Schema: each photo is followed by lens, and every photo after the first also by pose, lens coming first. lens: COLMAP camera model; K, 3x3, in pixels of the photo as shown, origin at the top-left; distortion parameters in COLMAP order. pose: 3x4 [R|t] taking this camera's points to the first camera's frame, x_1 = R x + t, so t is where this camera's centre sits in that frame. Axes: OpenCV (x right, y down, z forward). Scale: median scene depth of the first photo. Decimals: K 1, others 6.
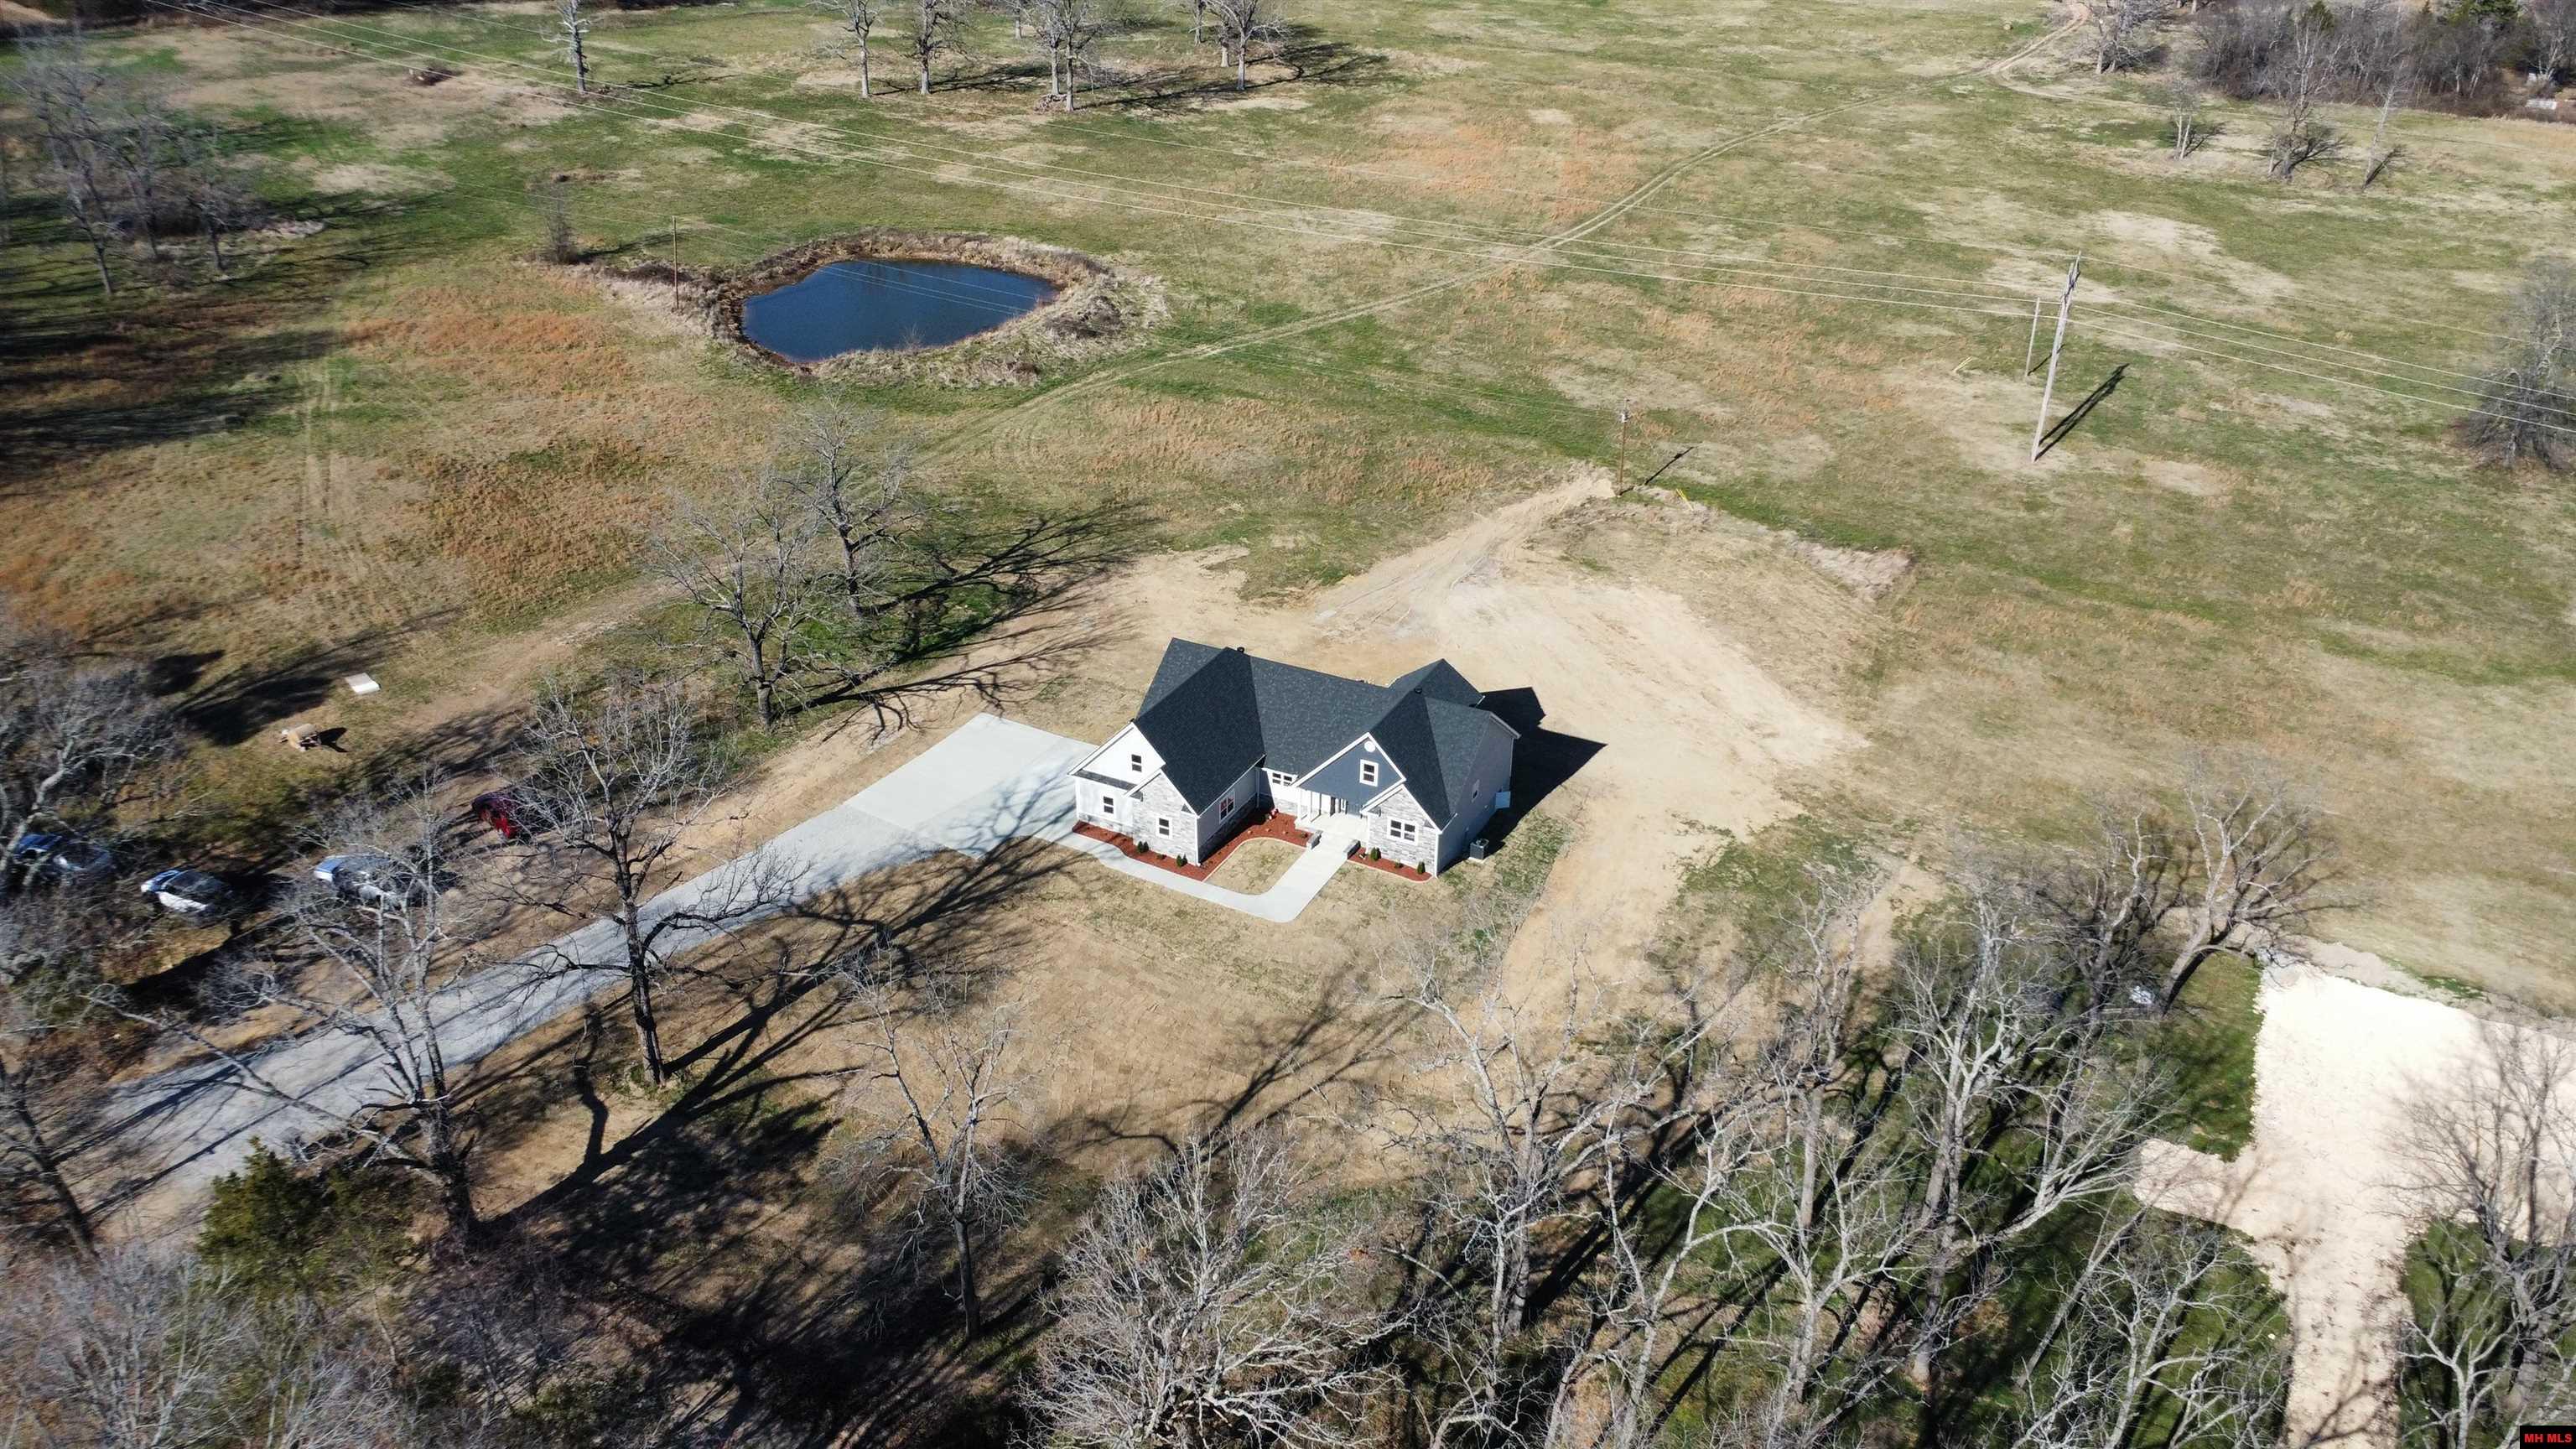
lens RADIAL K [[1923.5, 0, 1296.6], [0, 1923.5, 726.6], [0, 0, 1]] dist [0.004085, -0.001034]
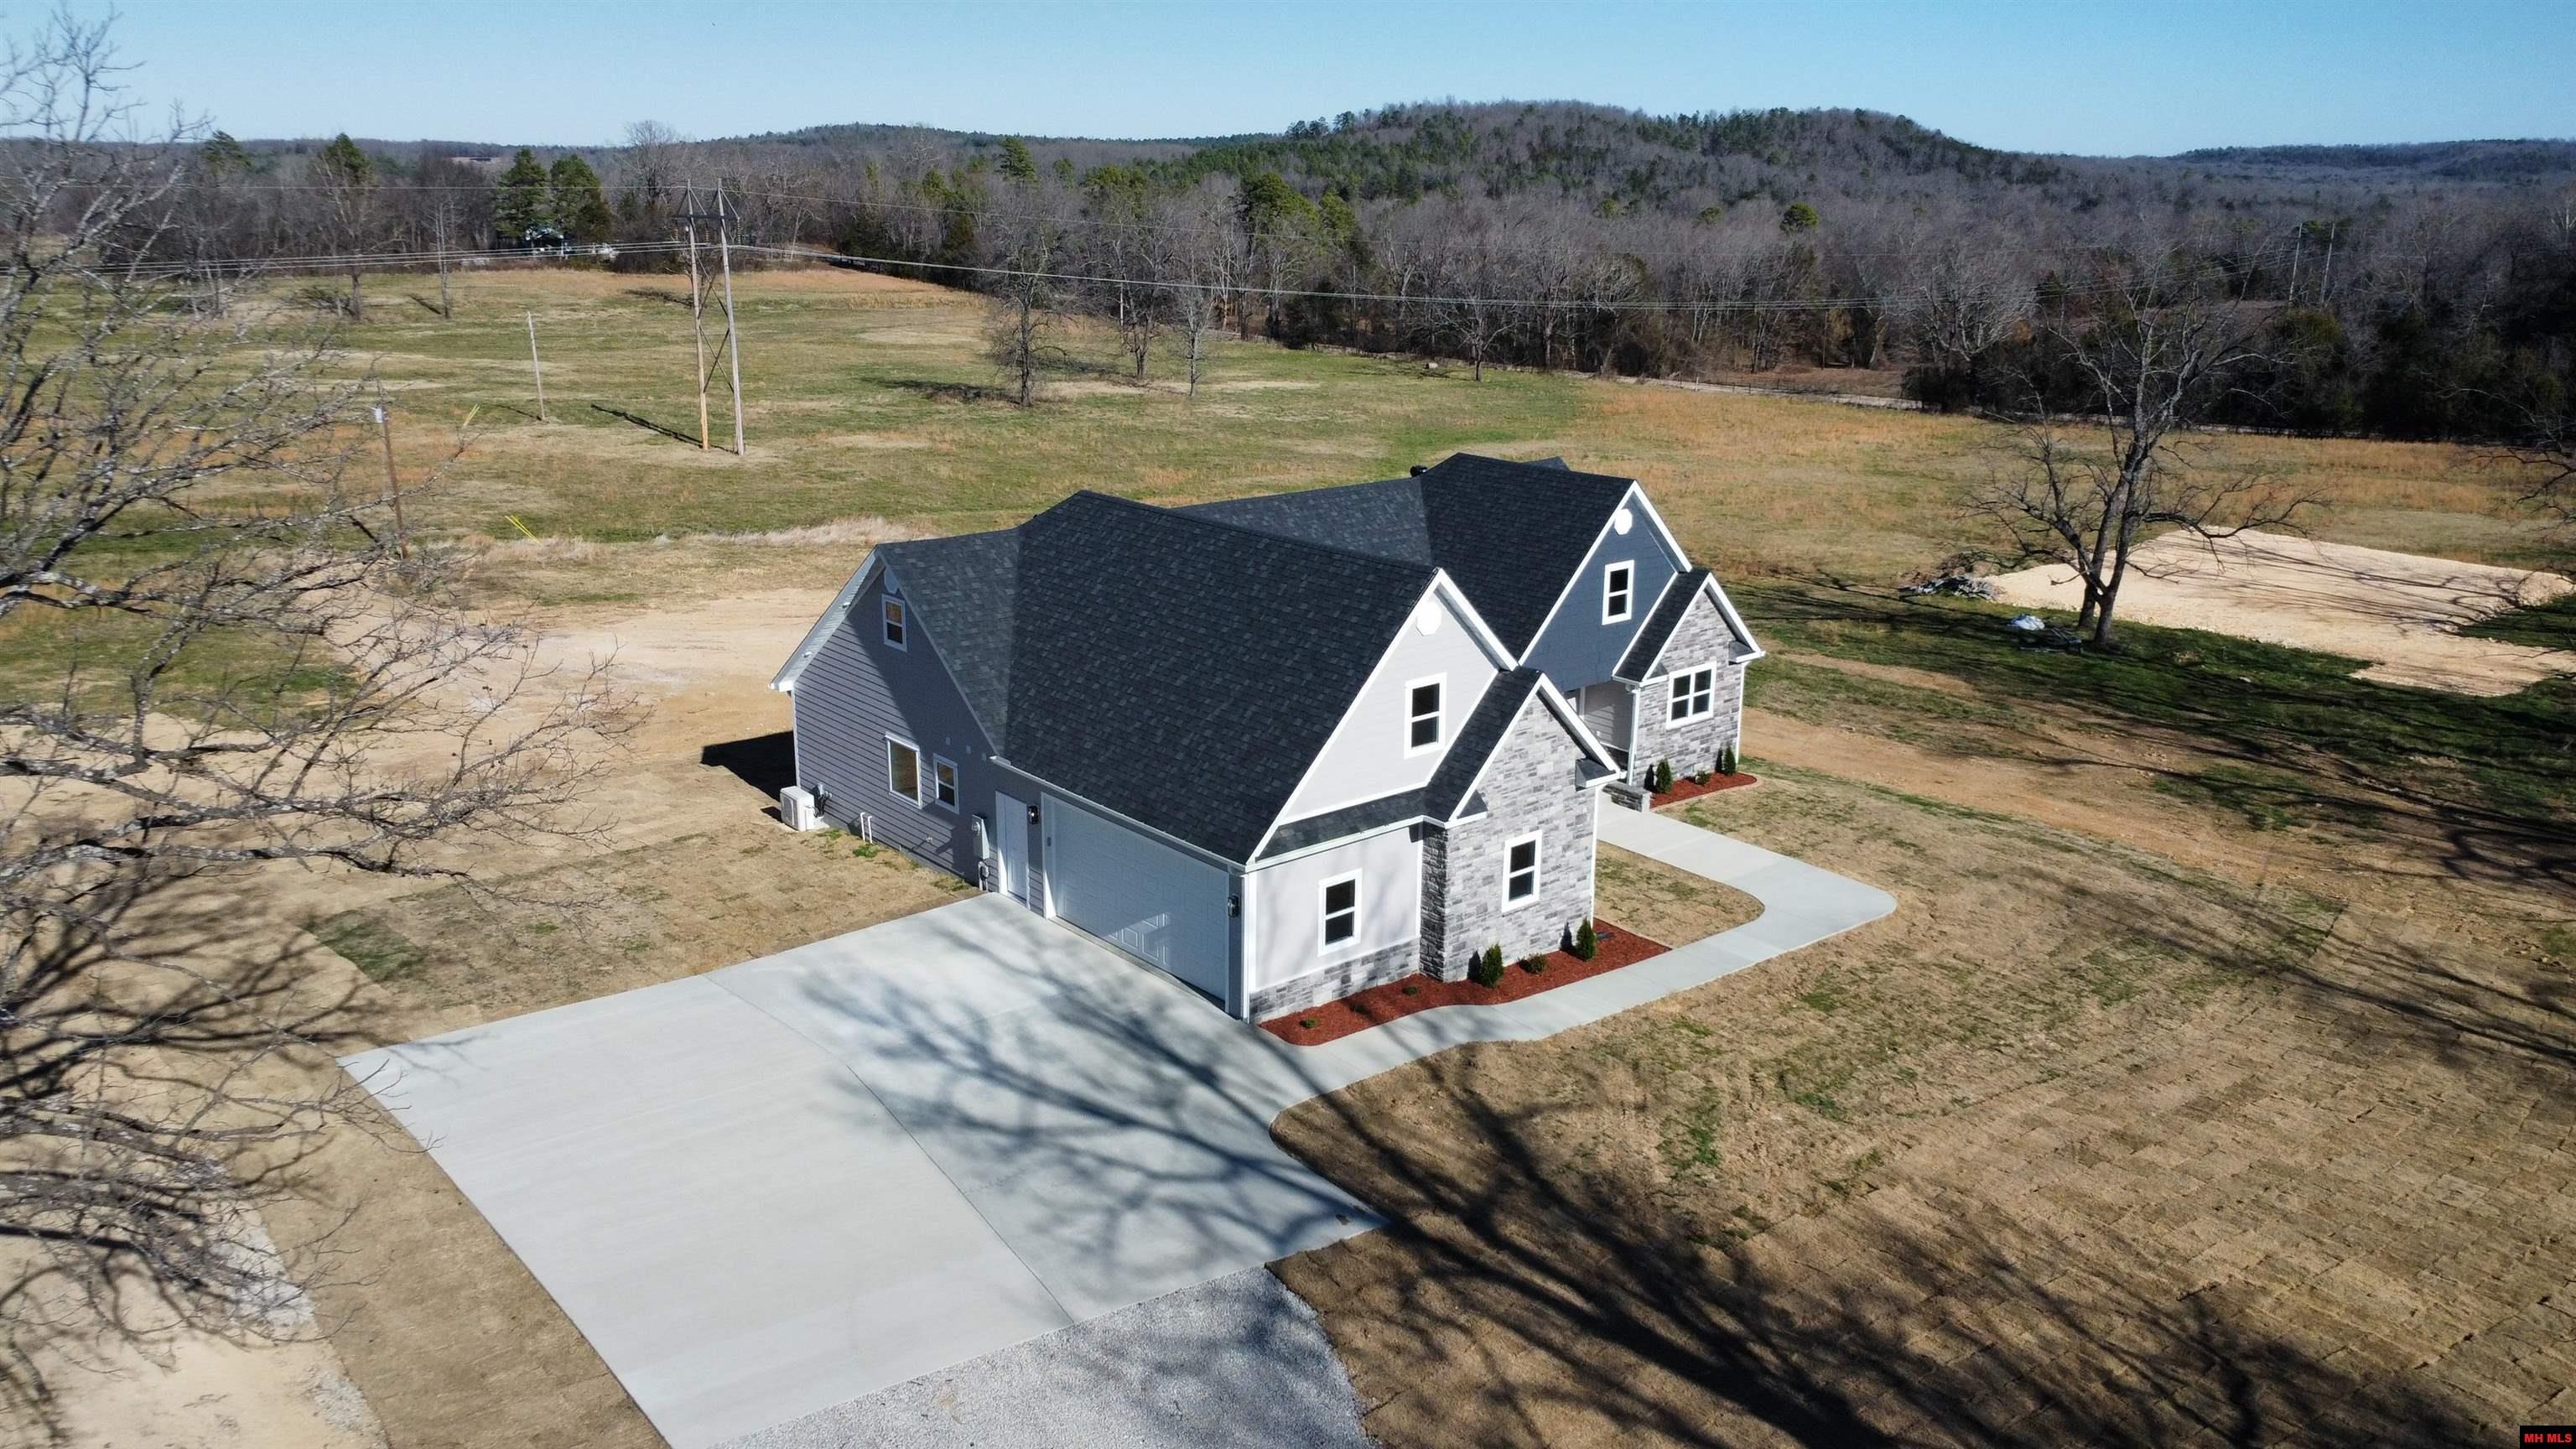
lens RADIAL K [[1870.1, 0, 1254.7], [0, 1870.1, 723.0], [0, 0, 1]] dist [0.005017, -0.000370]
pose [[0.391556, -0.252261, 0.884900, -0.365054], [0.422300, 0.903691, 0.070756, -0.013225], [-0.817525, 0.345988, 0.460375, 0.873908]]
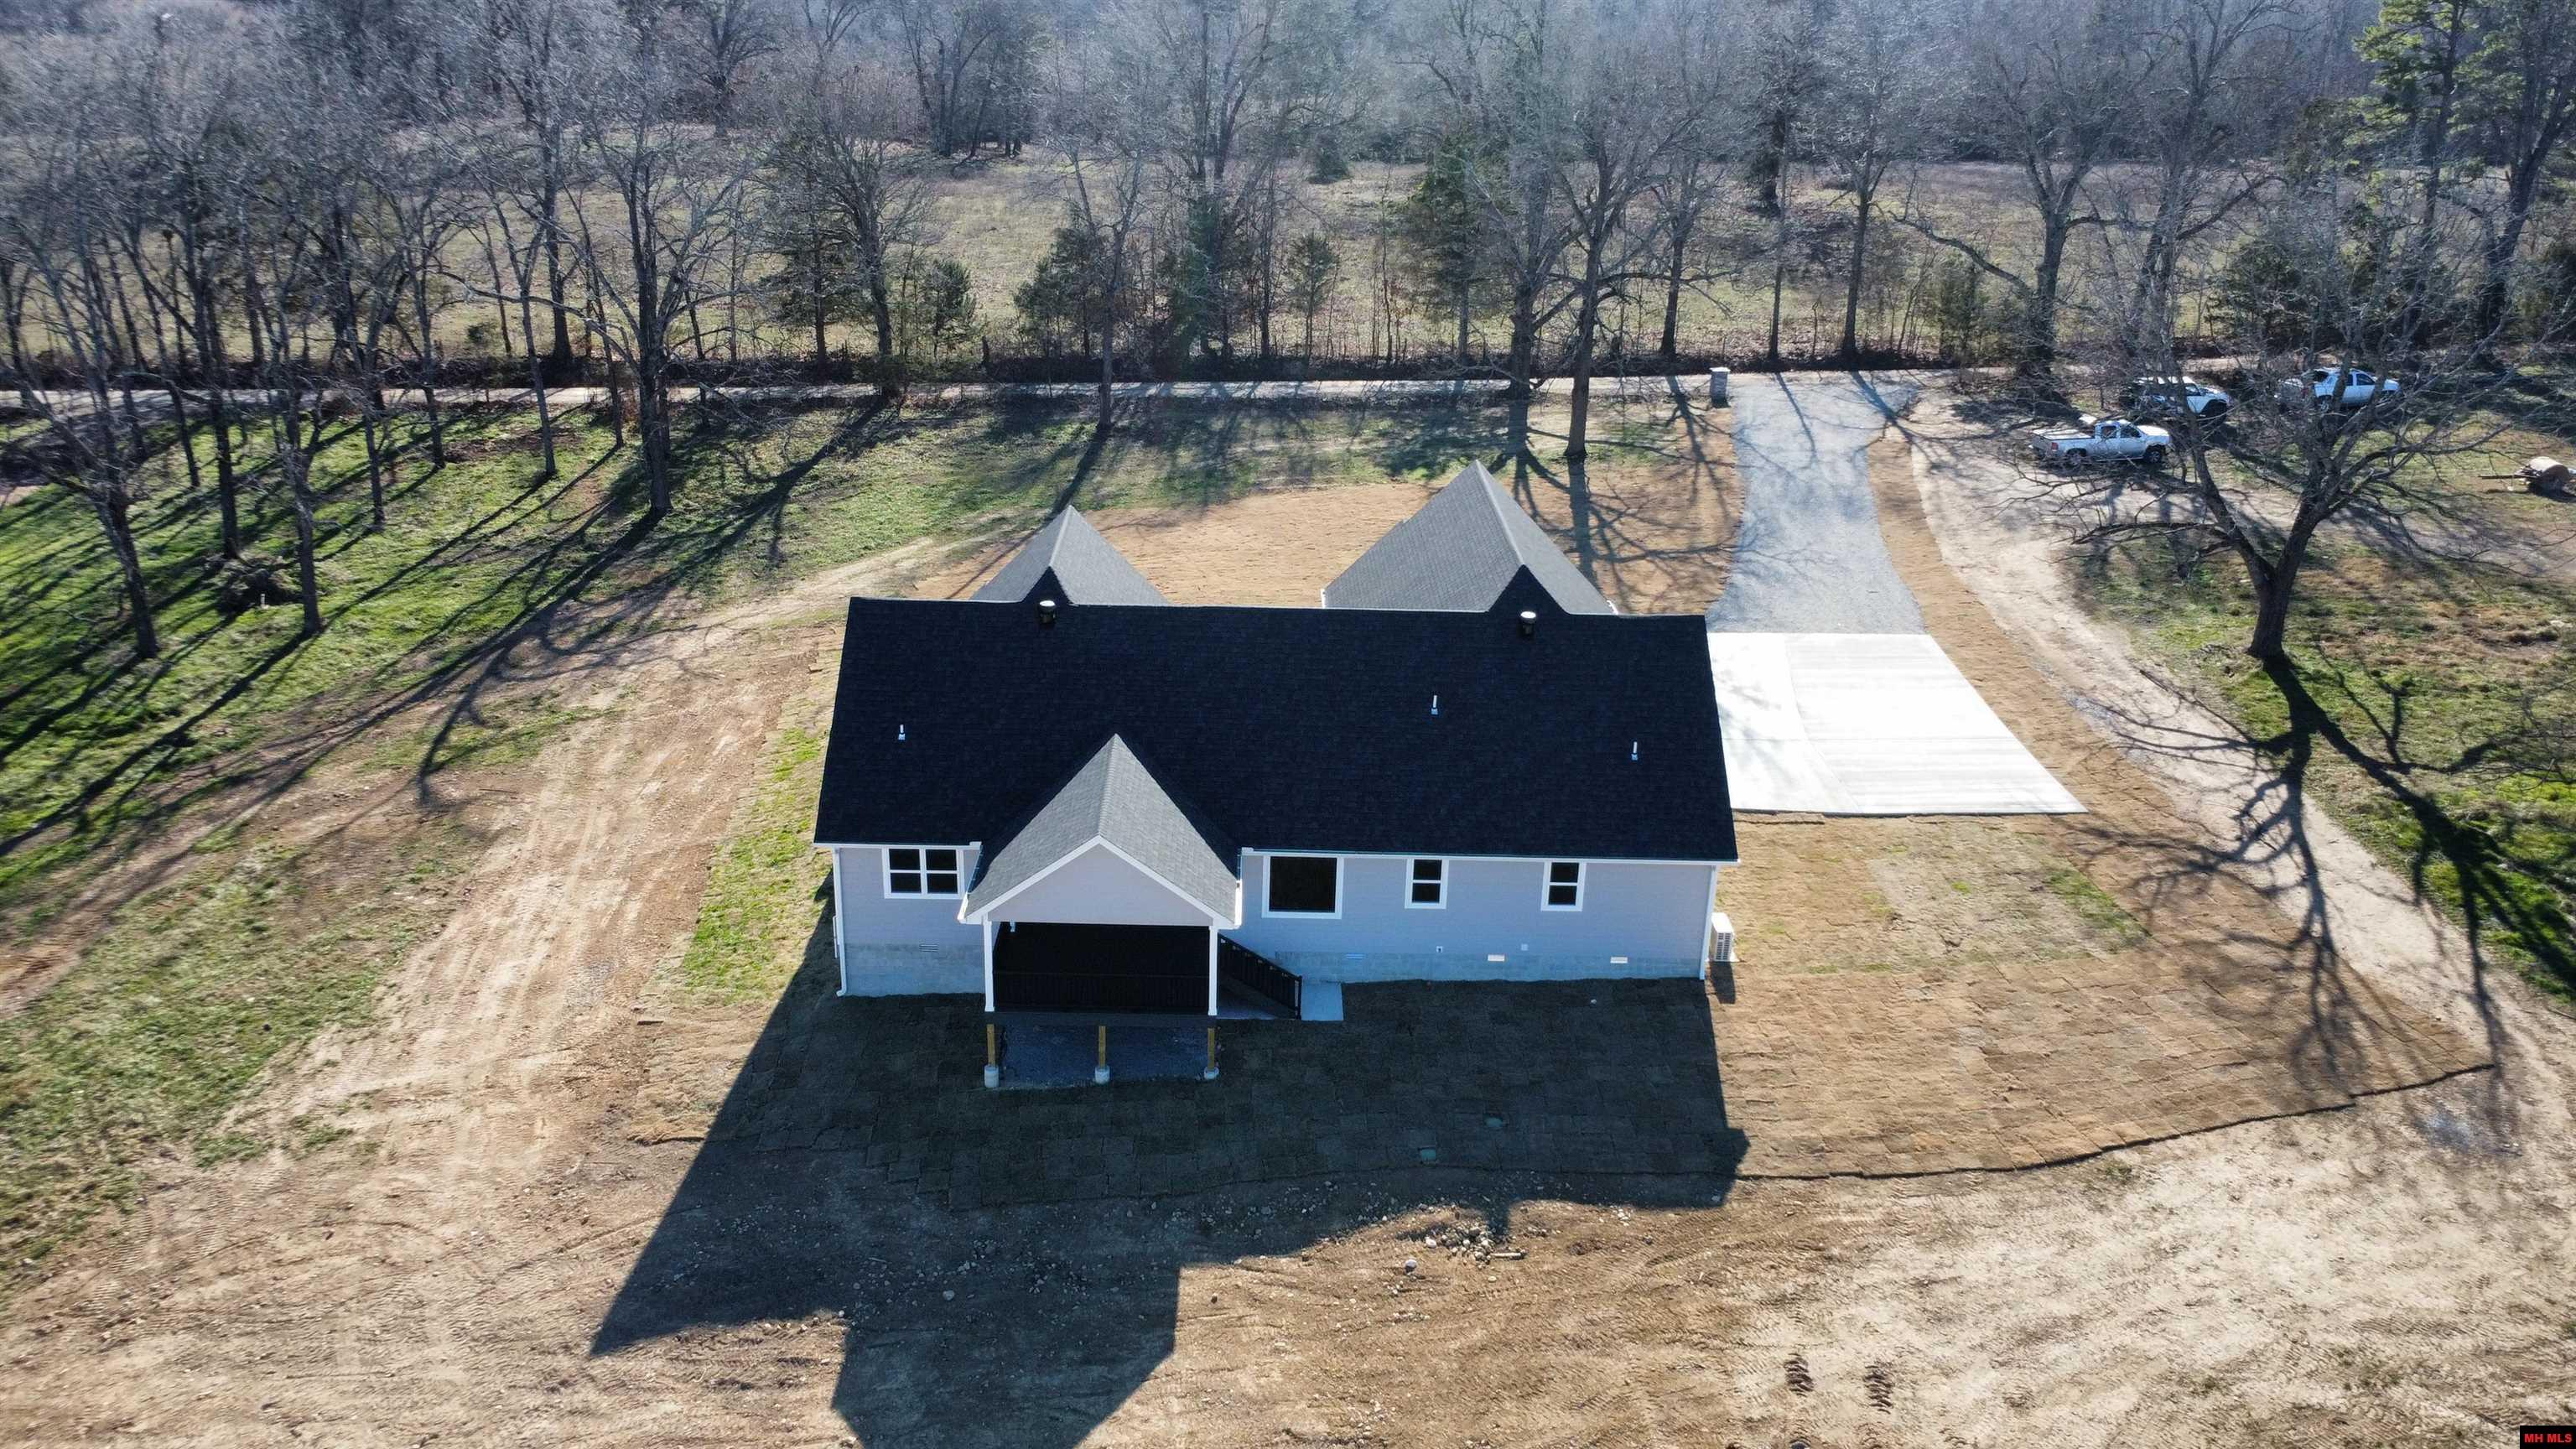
lens RADIAL K [[1923.5, 0, 1296.6], [0, 1923.5, 726.6], [0, 0, 1]] dist [0.004085, -0.001034]
pose [[-0.887017, 0.124841, -0.444540, 0.211986], [-0.255867, 0.668523, 0.698290, -0.316337], [0.384360, 0.733138, -0.561049, 1.329630]]
